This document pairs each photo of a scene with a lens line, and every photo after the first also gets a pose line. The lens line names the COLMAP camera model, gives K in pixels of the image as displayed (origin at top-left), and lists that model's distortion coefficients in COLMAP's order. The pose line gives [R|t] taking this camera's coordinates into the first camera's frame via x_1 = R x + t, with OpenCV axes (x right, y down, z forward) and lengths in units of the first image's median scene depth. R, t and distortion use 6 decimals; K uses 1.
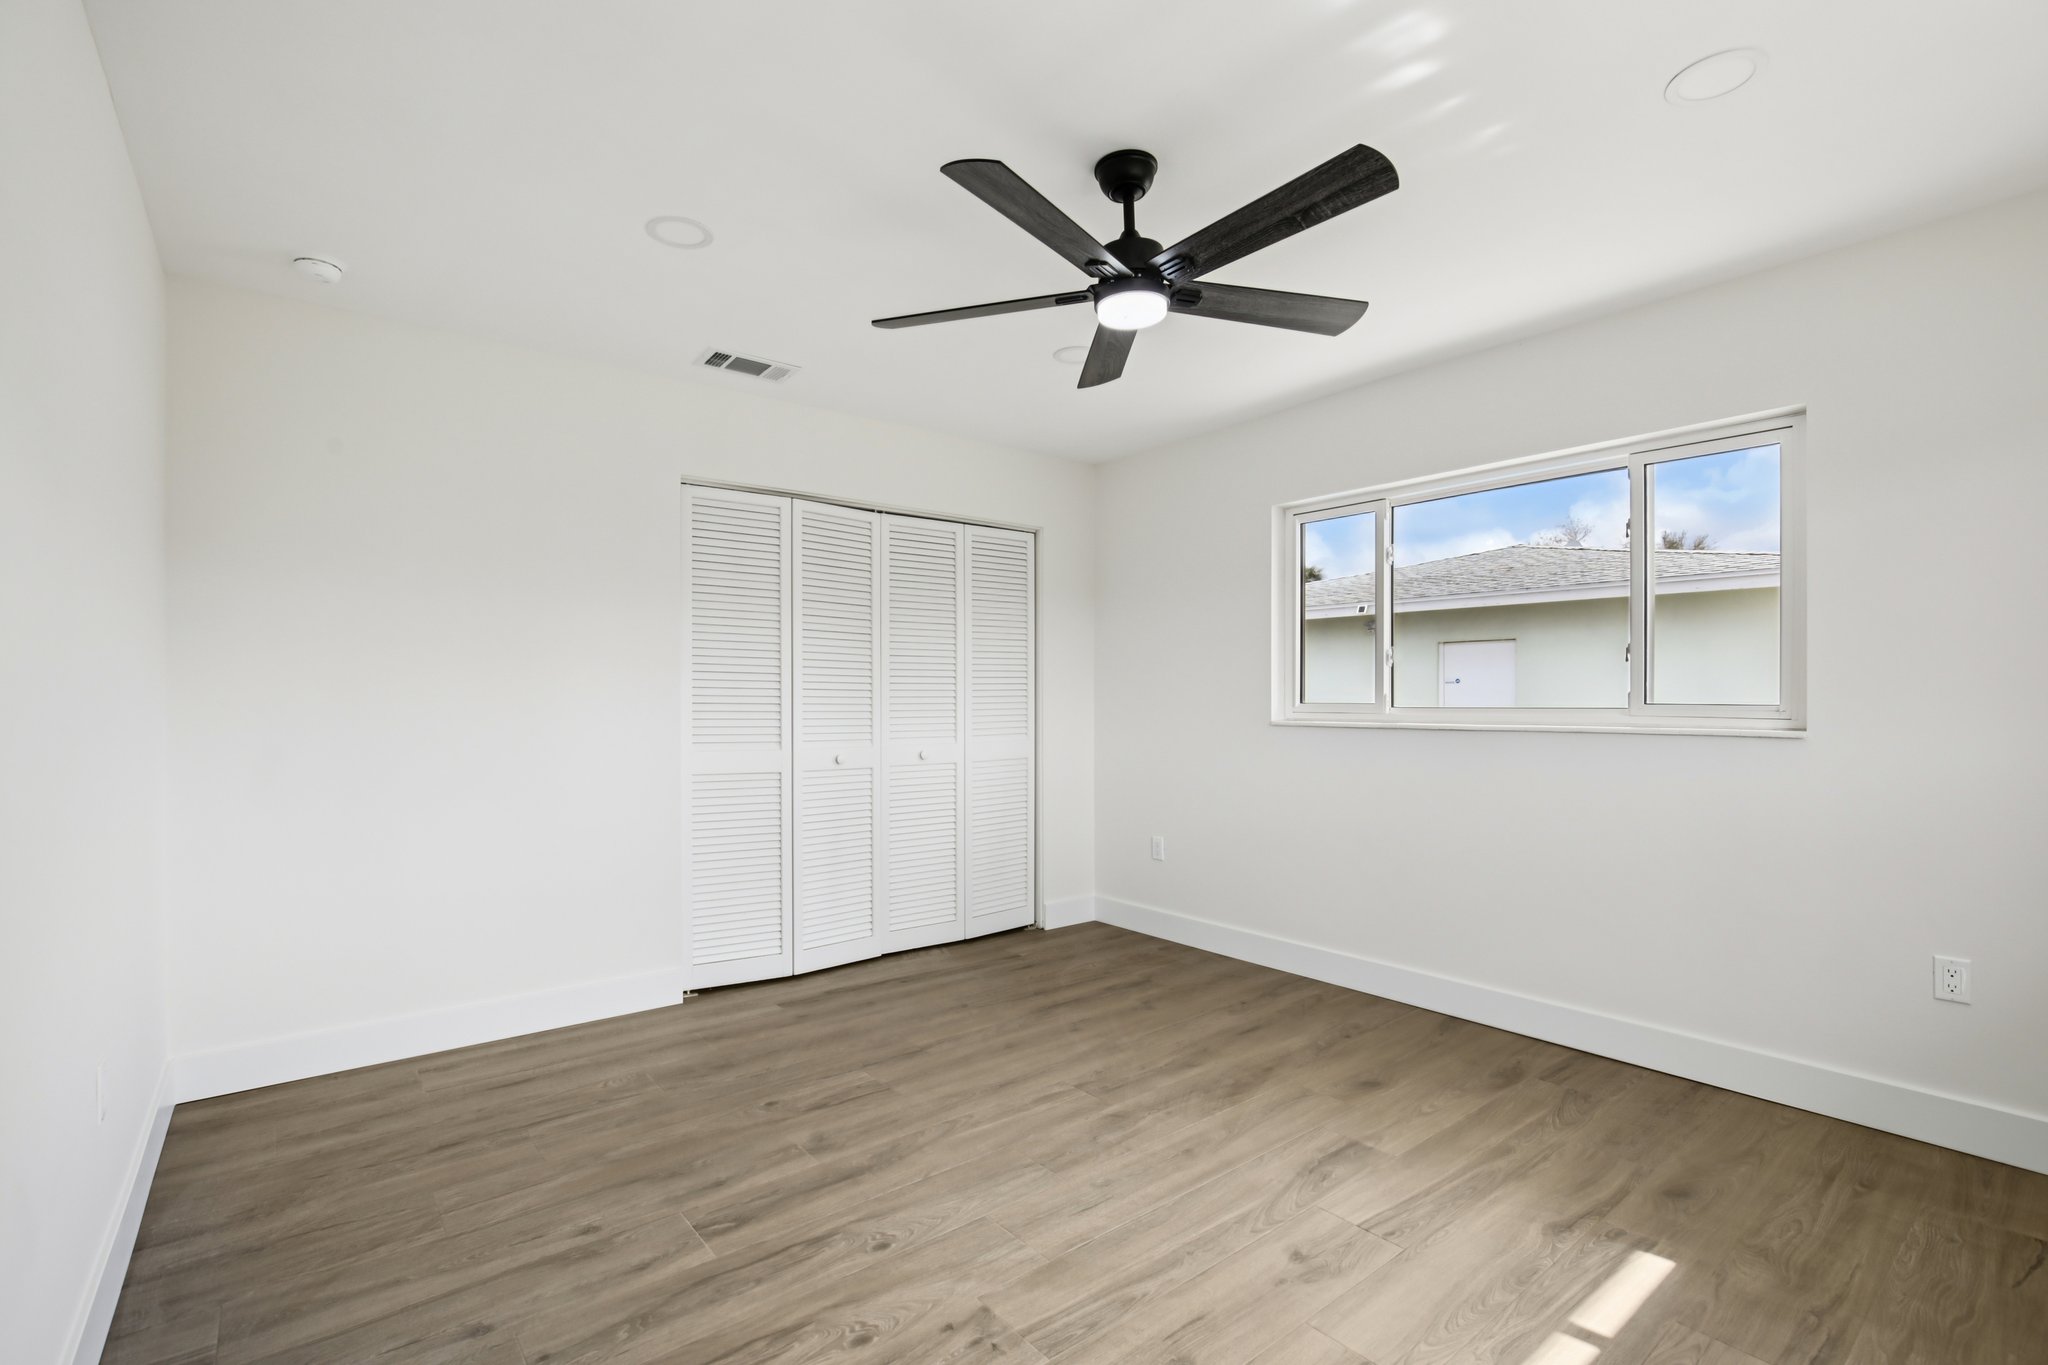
lens RADIAL K [[932.5, 0, 1023.8], [0, 932.5, 705.3], [0, 0, 1]] dist [-0.006038, -0.000063]
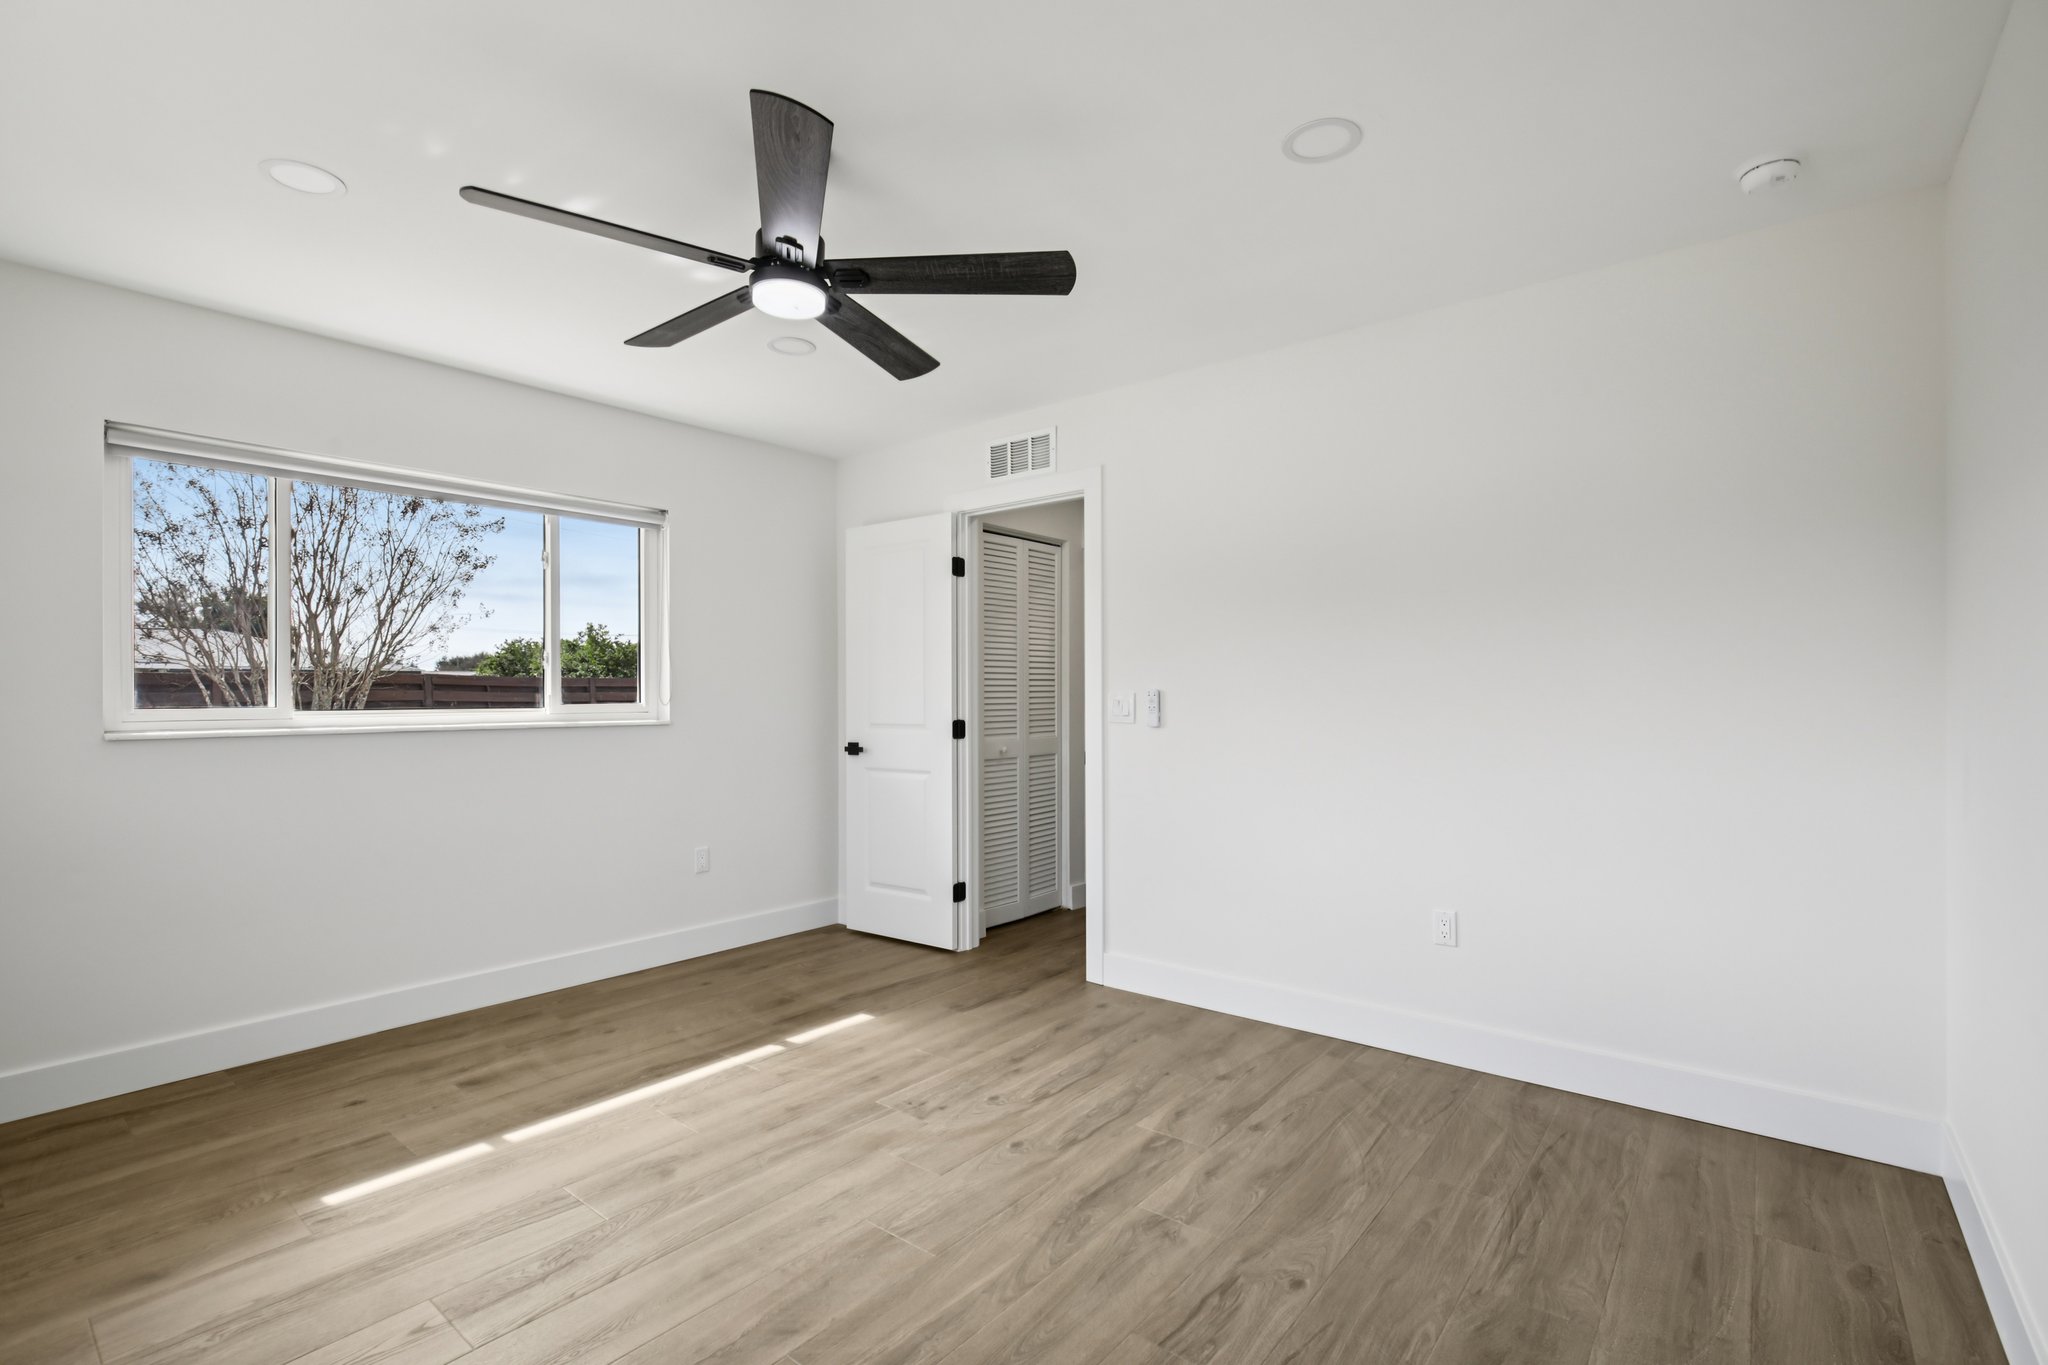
lens RADIAL K [[932.5, 0, 1023.8], [0, 932.5, 705.3], [0, 0, 1]] dist [-0.006038, -0.000063]
pose [[-0.977870, 0.006595, -0.209110, 0.084424], [0.004433, 0.999932, 0.010806, -0.010204], [0.209167, 0.009640, -0.977832, 2.031437]]
